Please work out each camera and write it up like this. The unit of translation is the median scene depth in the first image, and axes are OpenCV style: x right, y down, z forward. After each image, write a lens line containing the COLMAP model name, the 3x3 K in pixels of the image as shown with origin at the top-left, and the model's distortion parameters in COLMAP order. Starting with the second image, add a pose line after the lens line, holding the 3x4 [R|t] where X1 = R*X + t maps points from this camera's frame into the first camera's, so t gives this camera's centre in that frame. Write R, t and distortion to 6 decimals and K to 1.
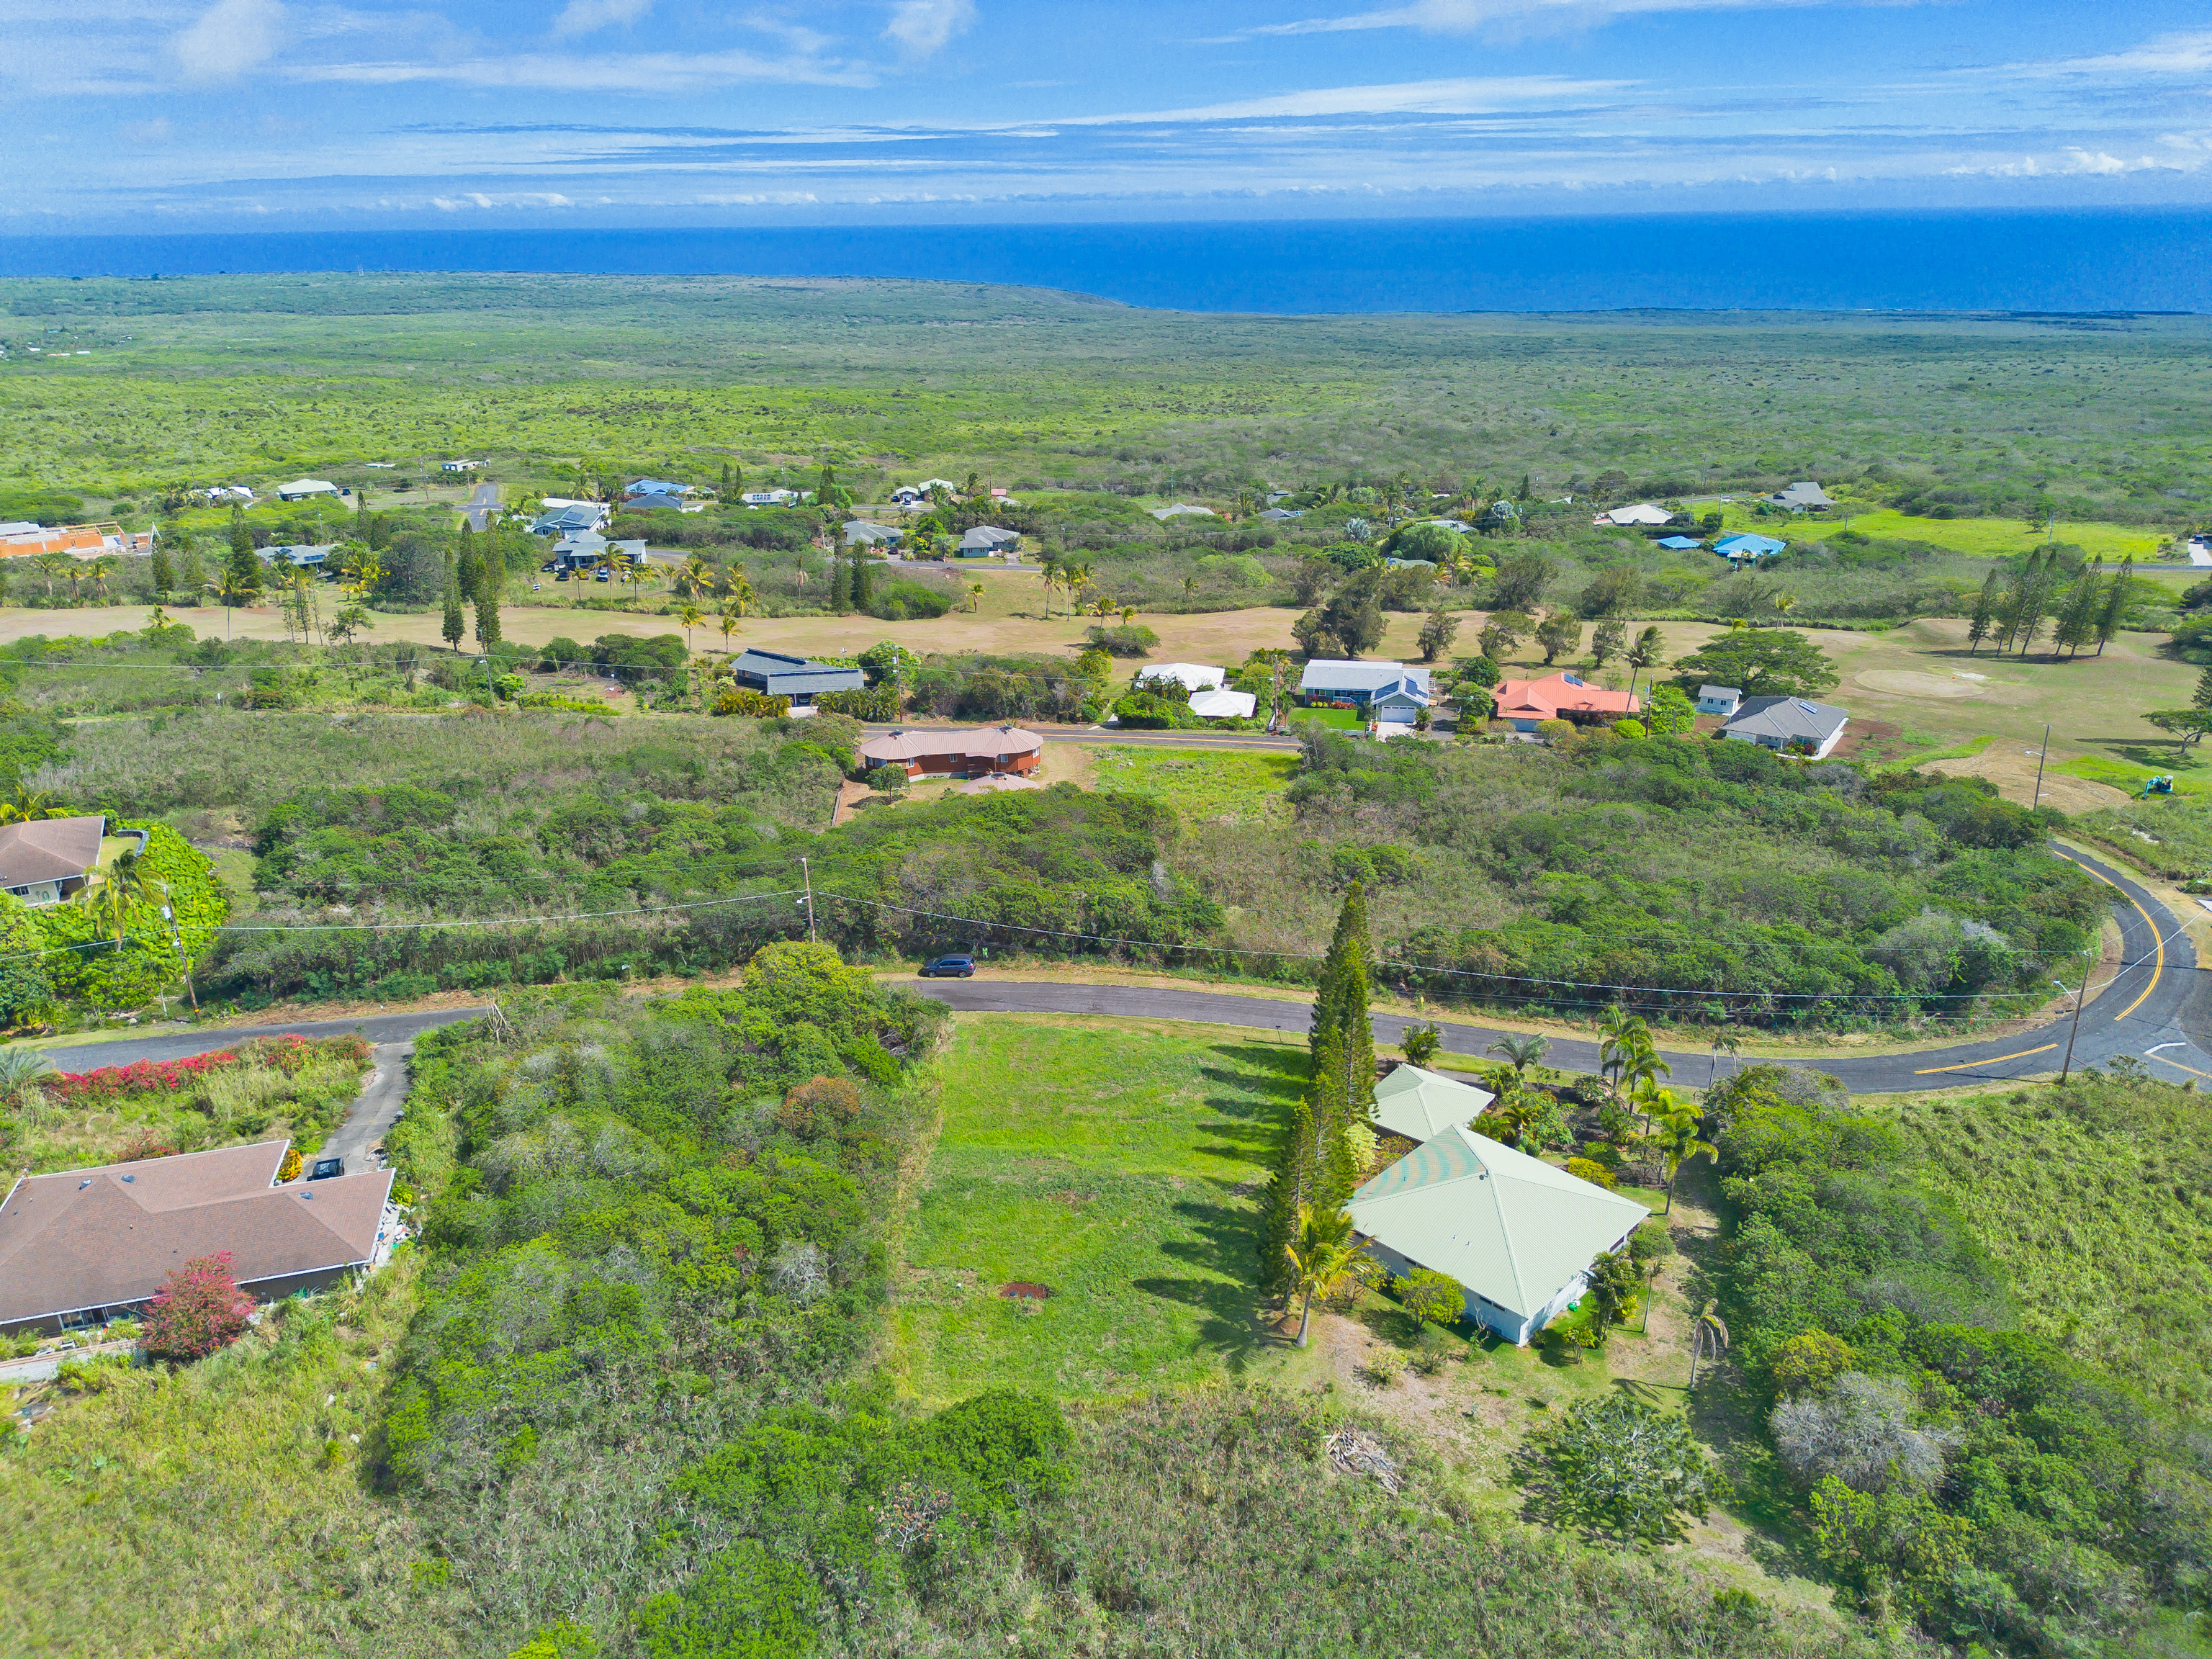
lens RADIAL K [[1568.3, 0, 1117.3], [0, 1568.3, 824.8], [0, 0, 1]] dist [0.050067, -0.036280]
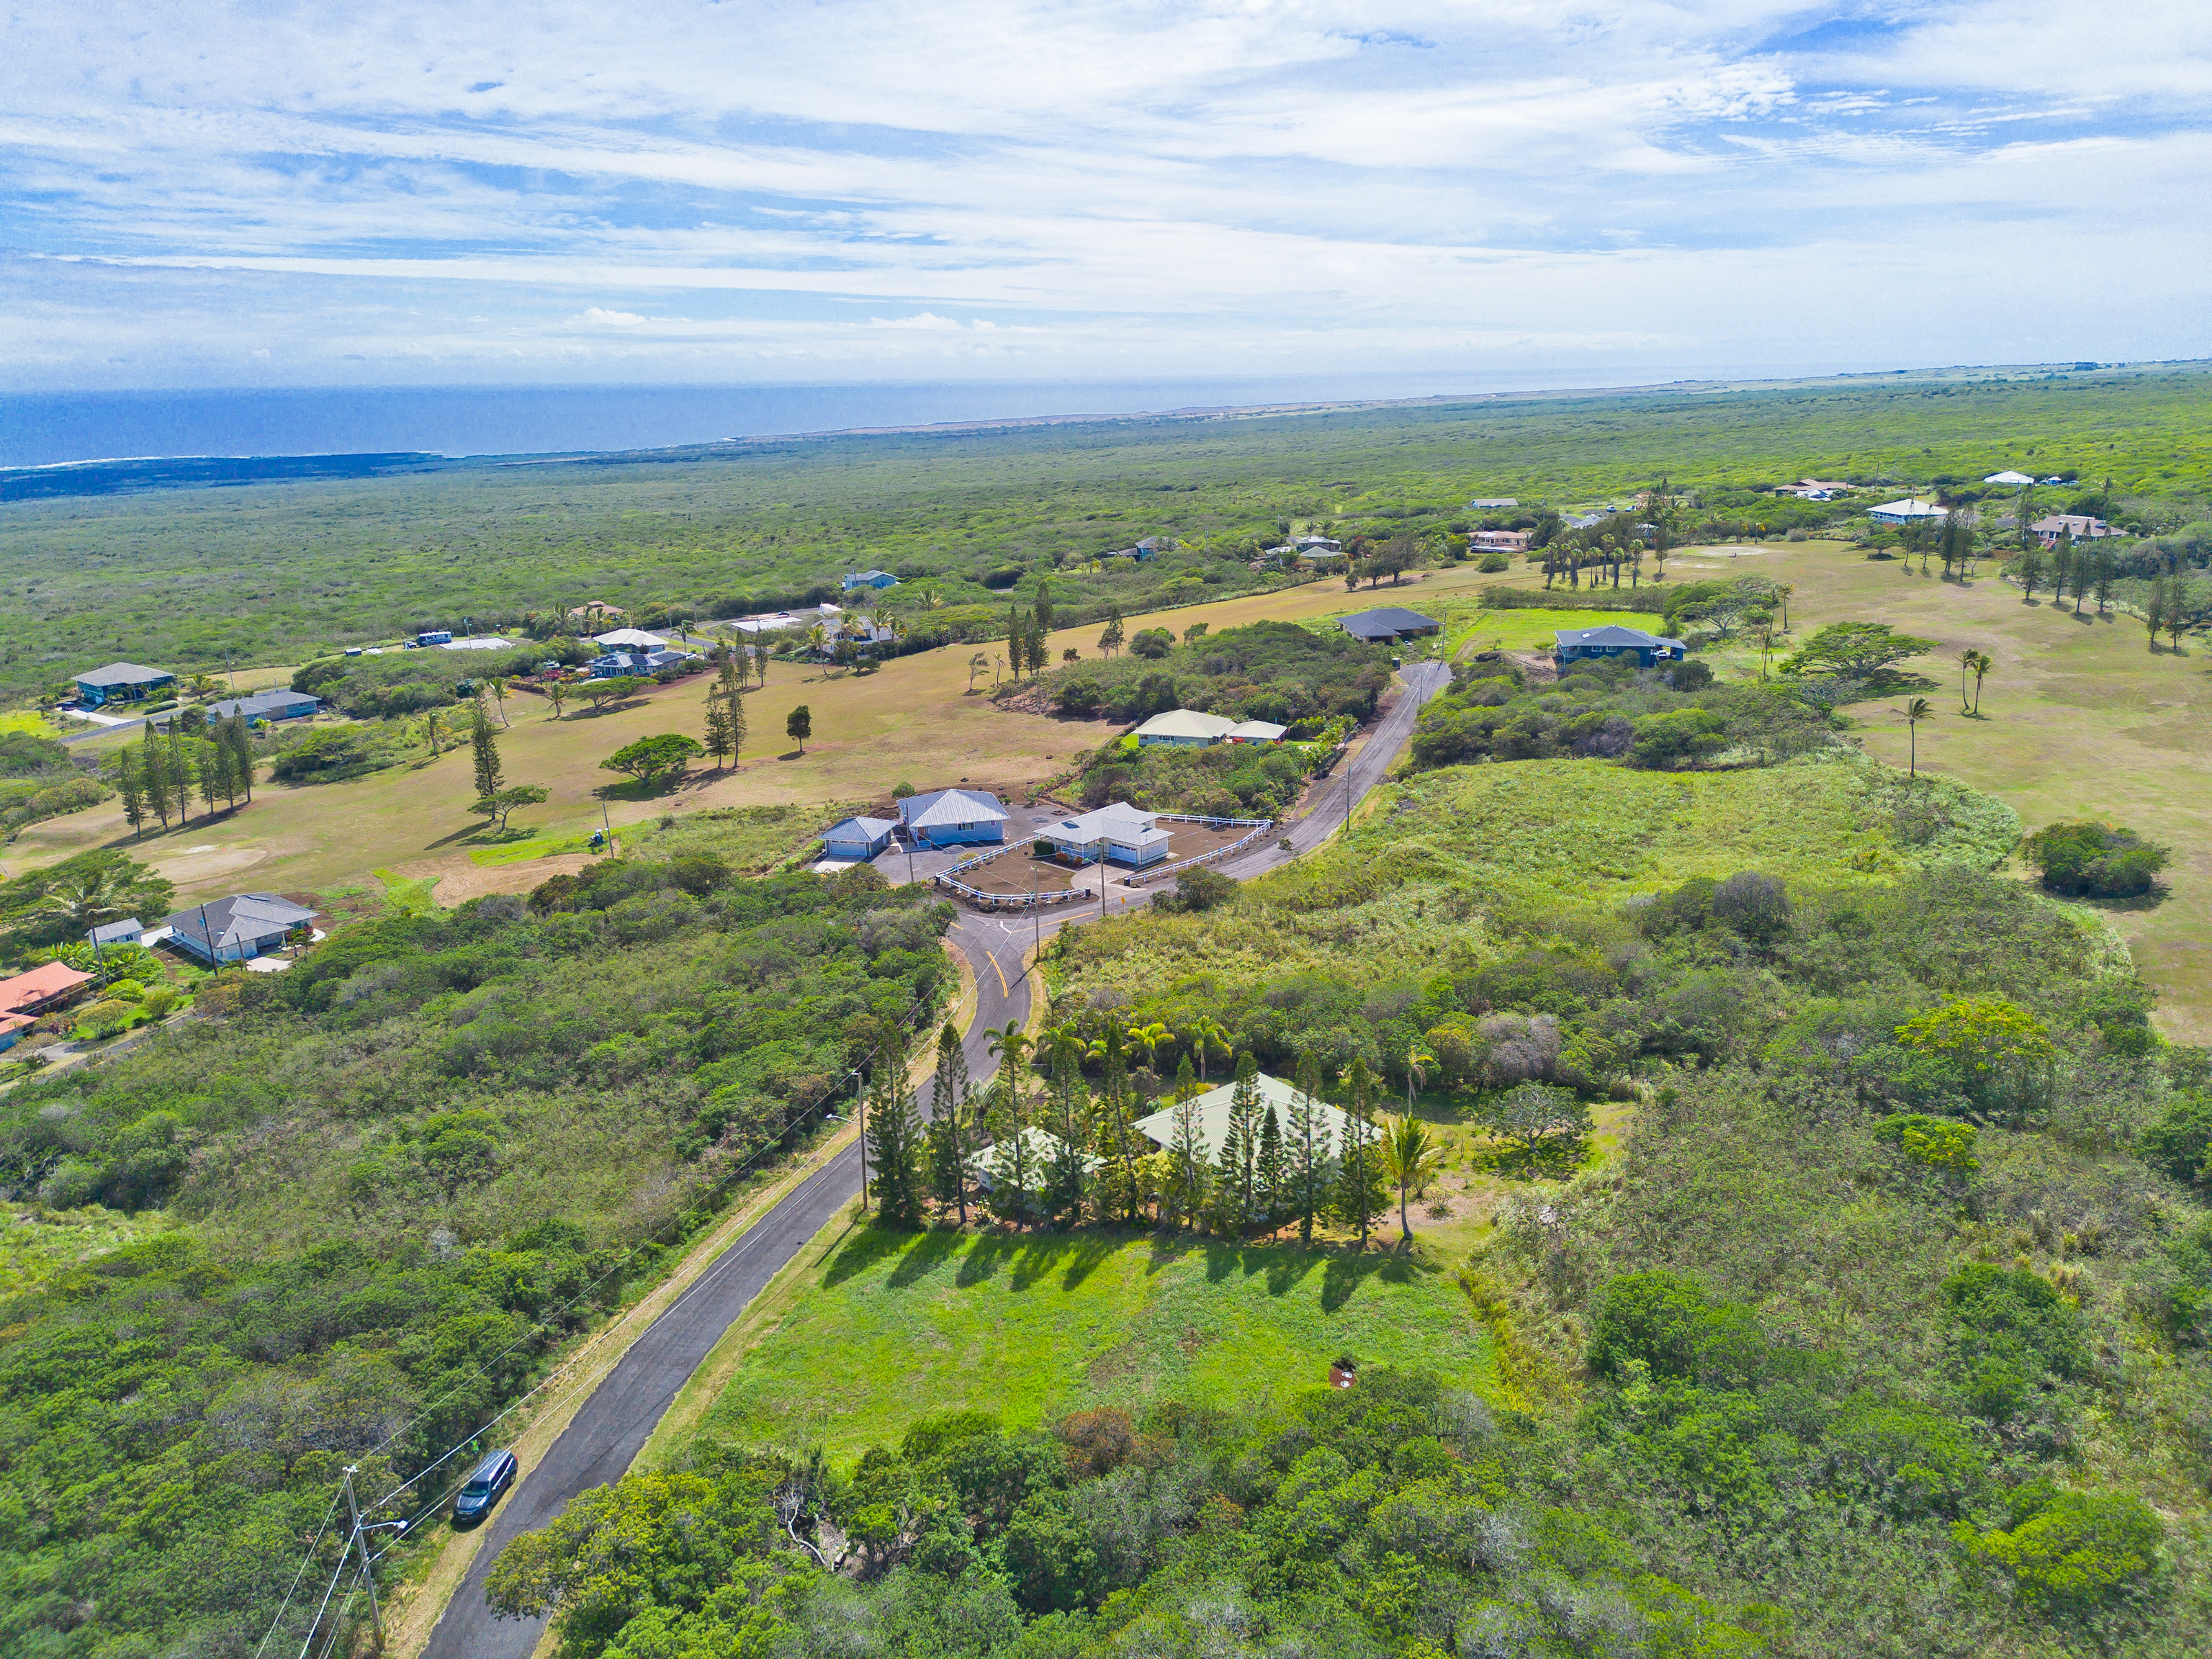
lens RADIAL K [[1568.3, 0, 1114.8], [0, 1568.3, 829.8], [0, 0, 1]] dist [0.050067, -0.036280]
pose [[0.105626, -0.274833, 0.955672, -0.800809], [0.378096, 0.899969, 0.217025, -0.250501], [-0.919721, 0.338413, 0.198974, 0.686522]]
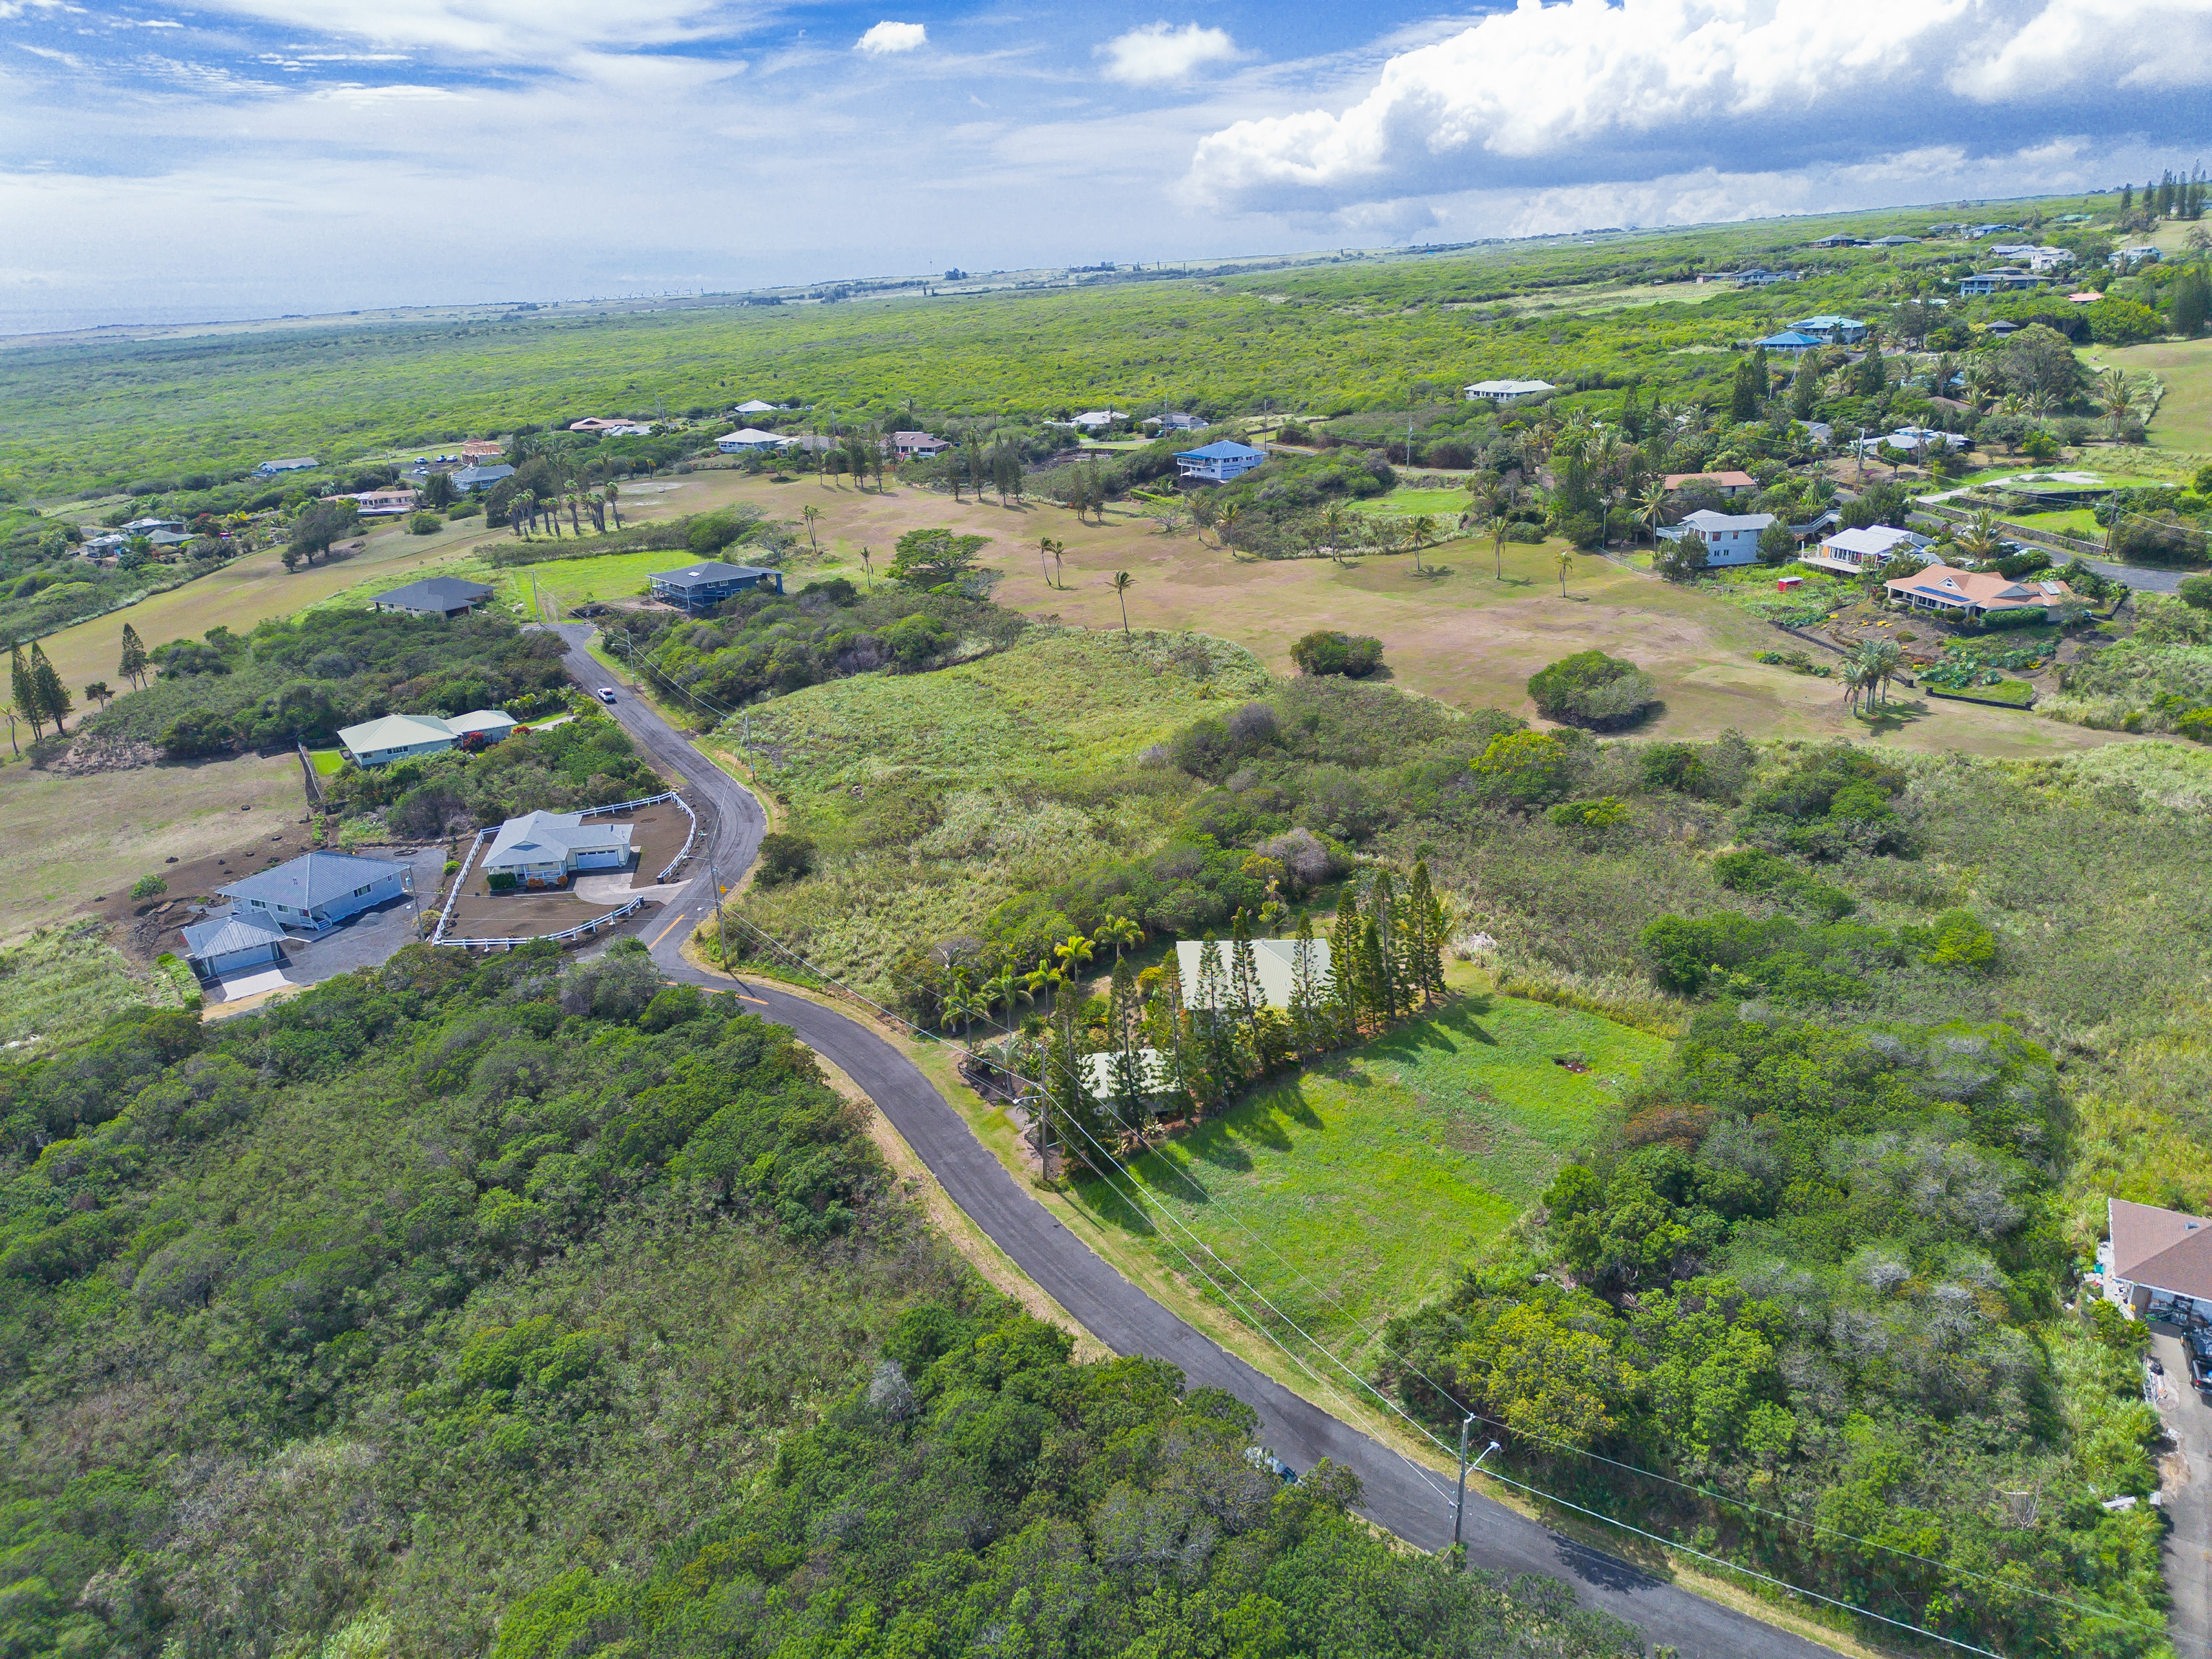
lens RADIAL K [[1568.3, 0, 1116.0], [0, 1568.3, 821.7], [0, 0, 1]] dist [0.050067, -0.036280]
pose [[-0.704755, -0.209140, 0.677924, -0.562807], [0.288039, 0.788912, 0.542819, -0.619948], [-0.648347, 0.577822, -0.495749, 1.531782]]
